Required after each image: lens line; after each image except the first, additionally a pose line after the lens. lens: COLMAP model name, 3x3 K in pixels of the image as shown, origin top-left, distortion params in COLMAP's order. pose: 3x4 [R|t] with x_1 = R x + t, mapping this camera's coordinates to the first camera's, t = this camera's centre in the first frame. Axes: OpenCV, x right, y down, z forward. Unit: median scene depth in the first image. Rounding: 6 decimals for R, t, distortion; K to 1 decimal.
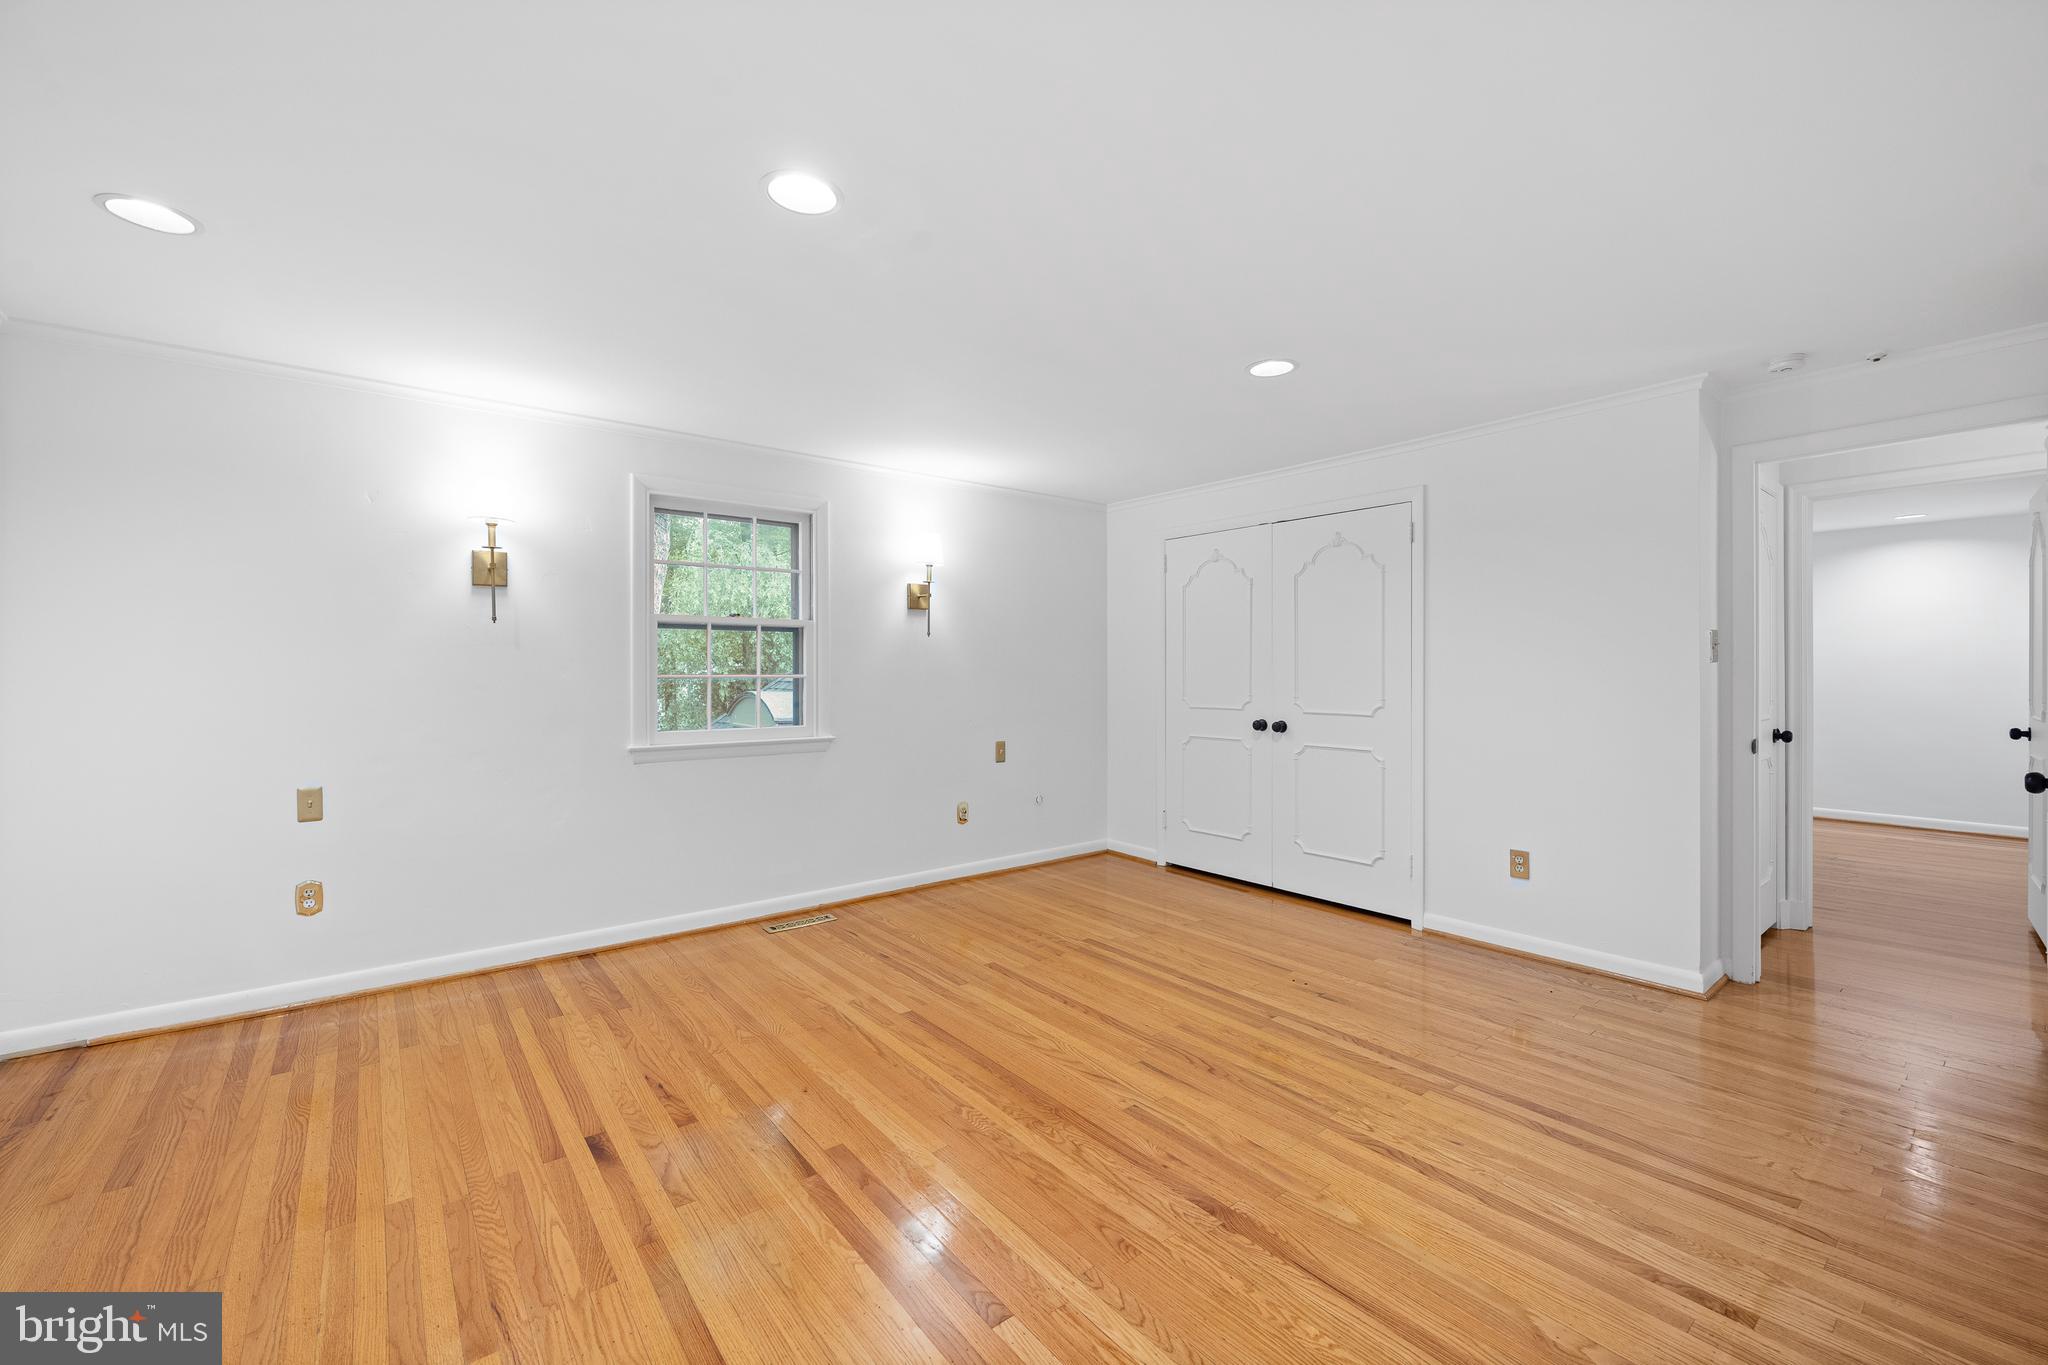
lens RADIAL K [[817.7, 0, 1031.9], [0, 817.7, 683.7], [0, 0, 1]] dist [-0.006442, 0.001235]
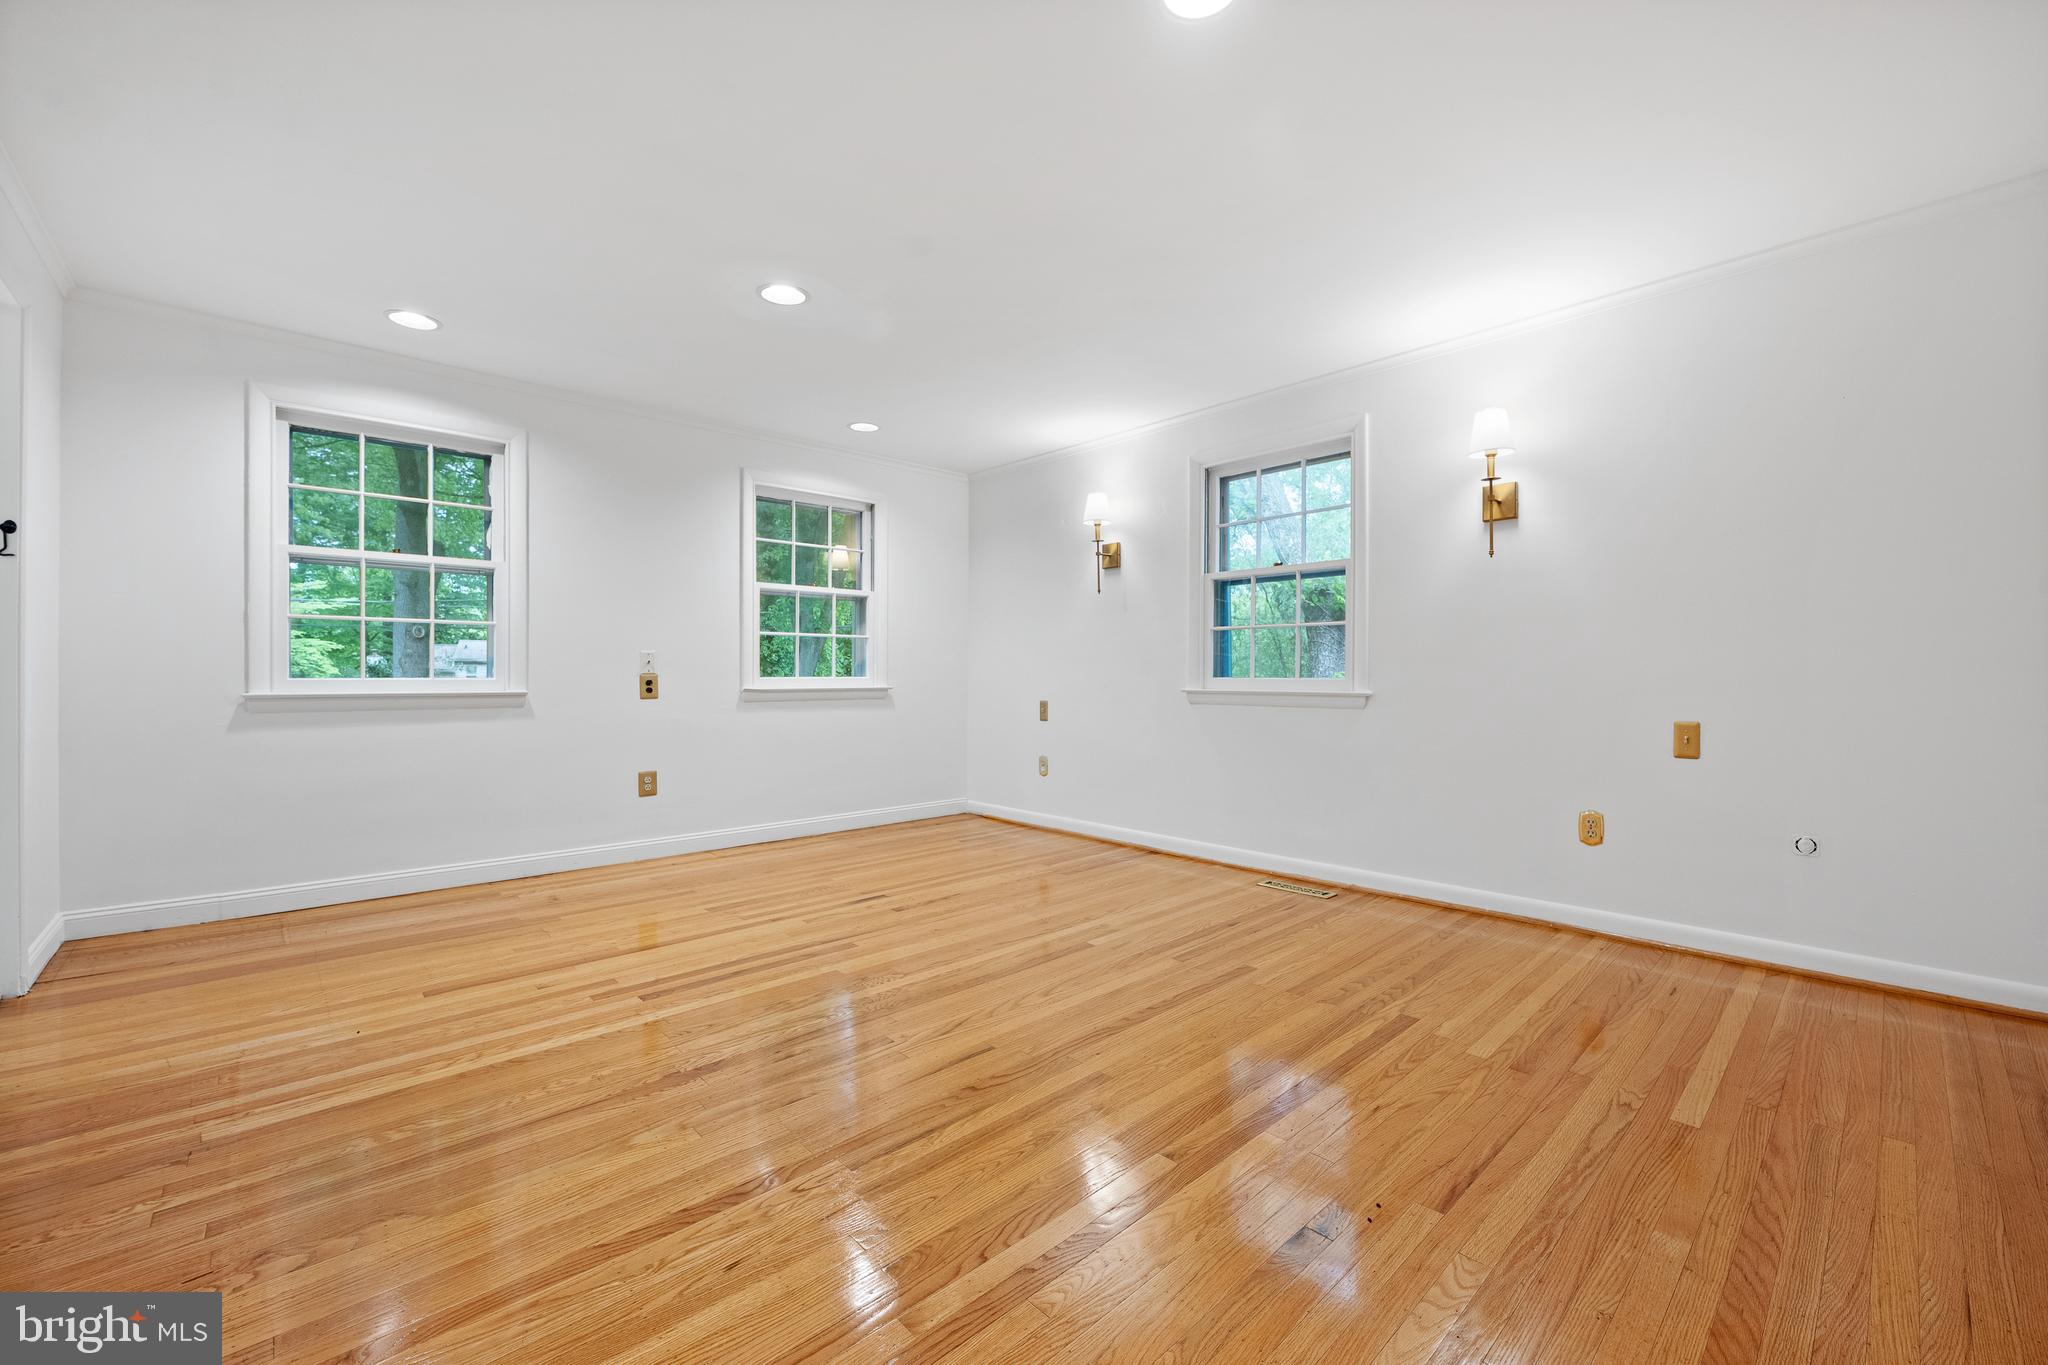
lens RADIAL K [[817.7, 0, 1023.0], [0, 817.7, 675.6], [0, 0, 1]] dist [-0.006442, 0.001235]
pose [[0.084608, 0.002162, -0.996412, 0.754774], [-0.015990, 0.999872, 0.000811, 0.068820], [0.996286, 0.015864, 0.084632, 0.753648]]
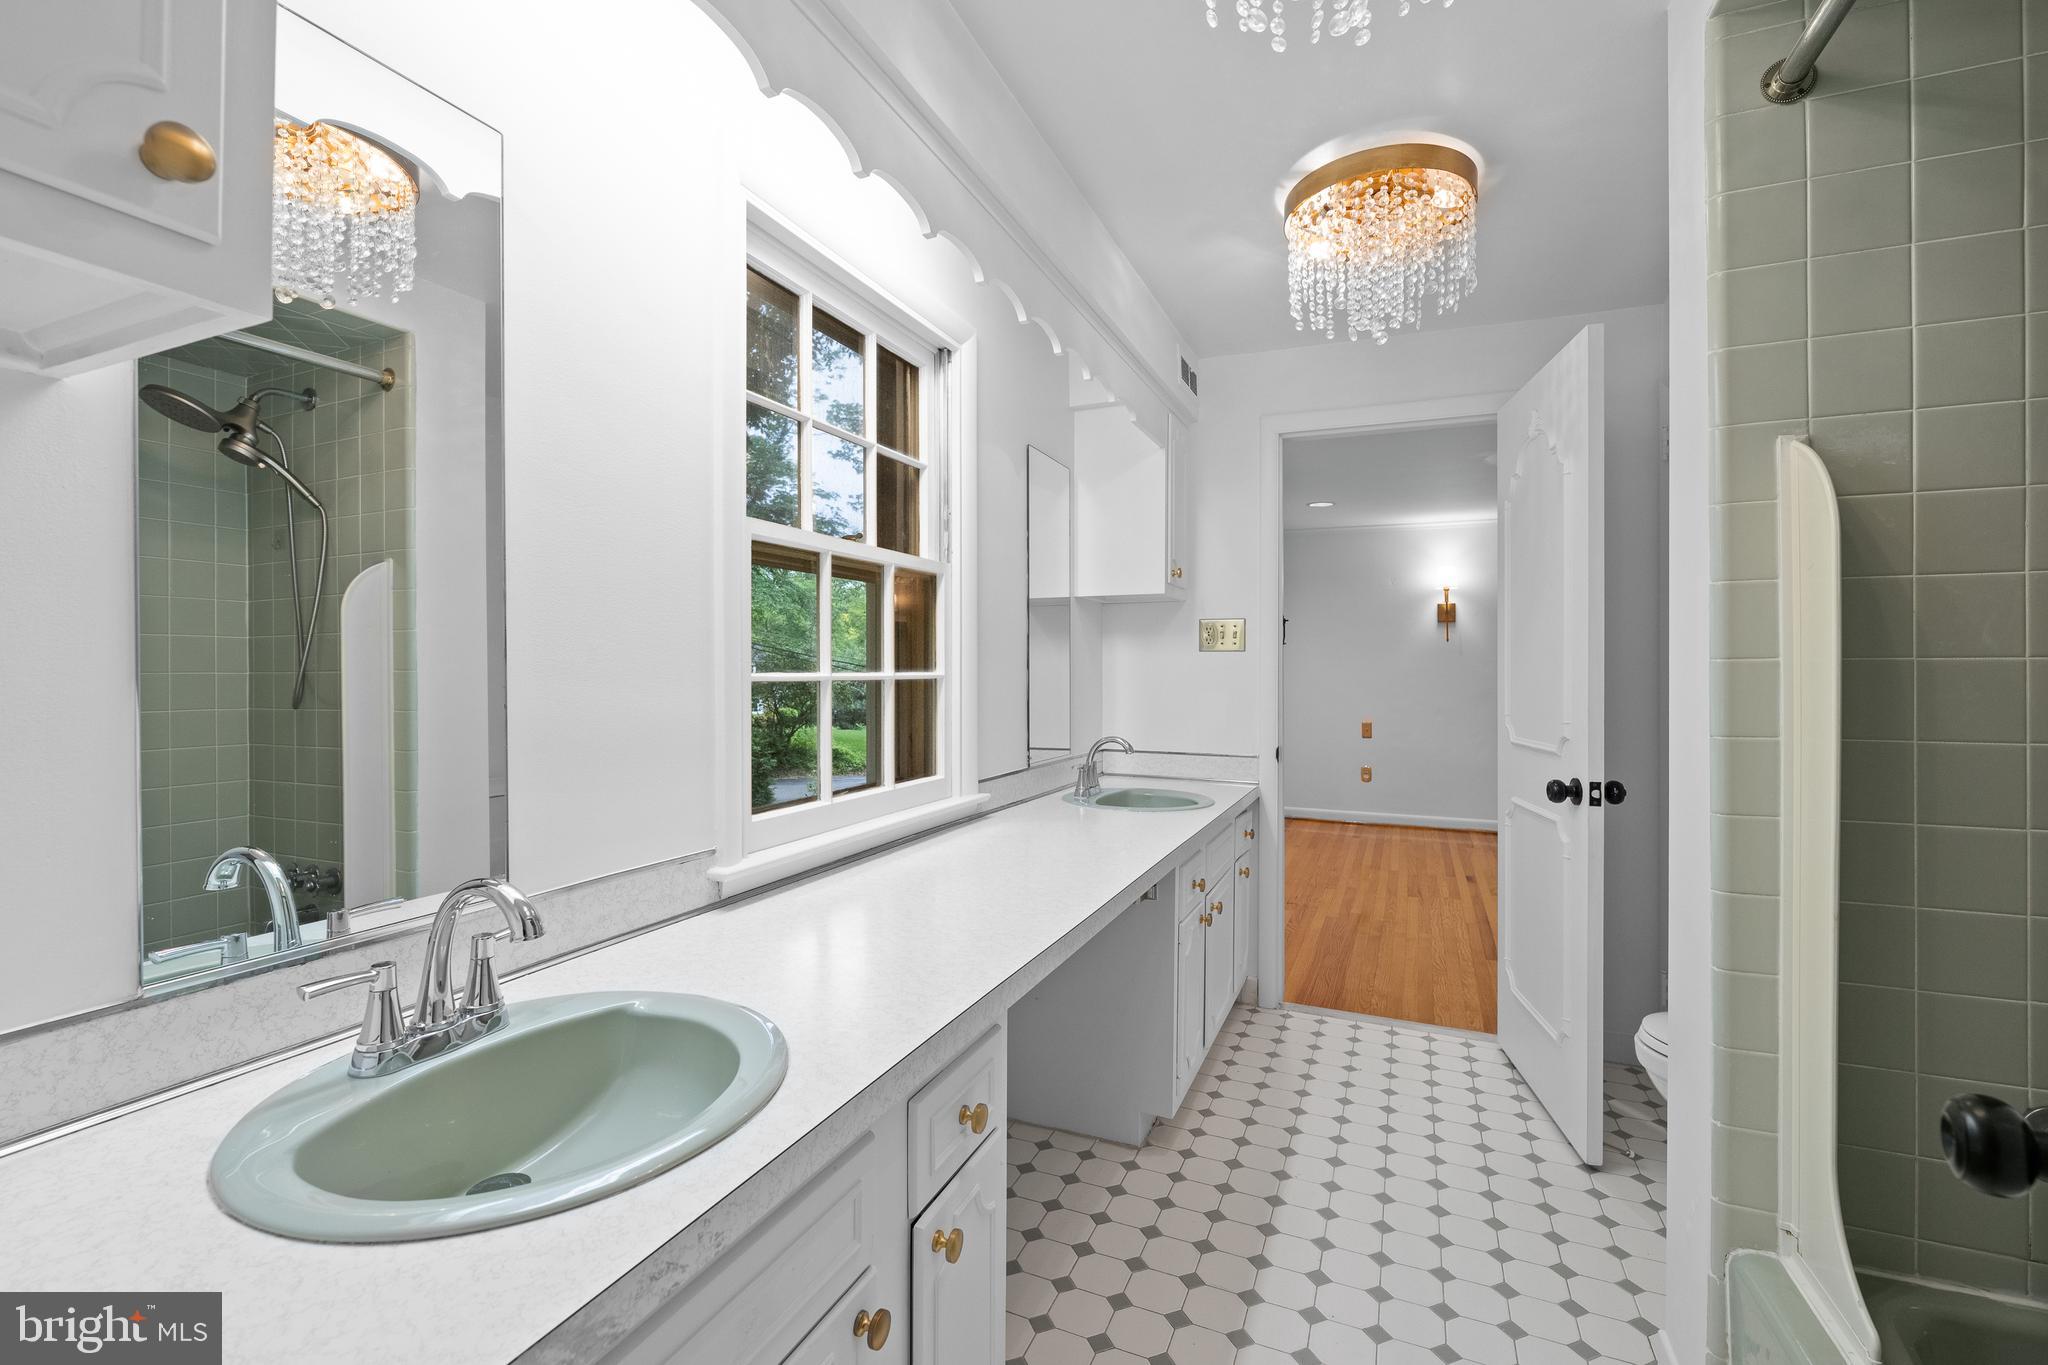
lens RADIAL K [[872.8, 0, 1026.7], [0, 872.8, 674.5], [0, 0, 1]] dist [-0.005706, 0.001080]
pose [[0.460830, 0.006396, -0.887465, 0.675346], [-0.011783, 0.999930, 0.001088, 0.009142], [0.887410, 0.009956, 0.460873, -0.782869]]
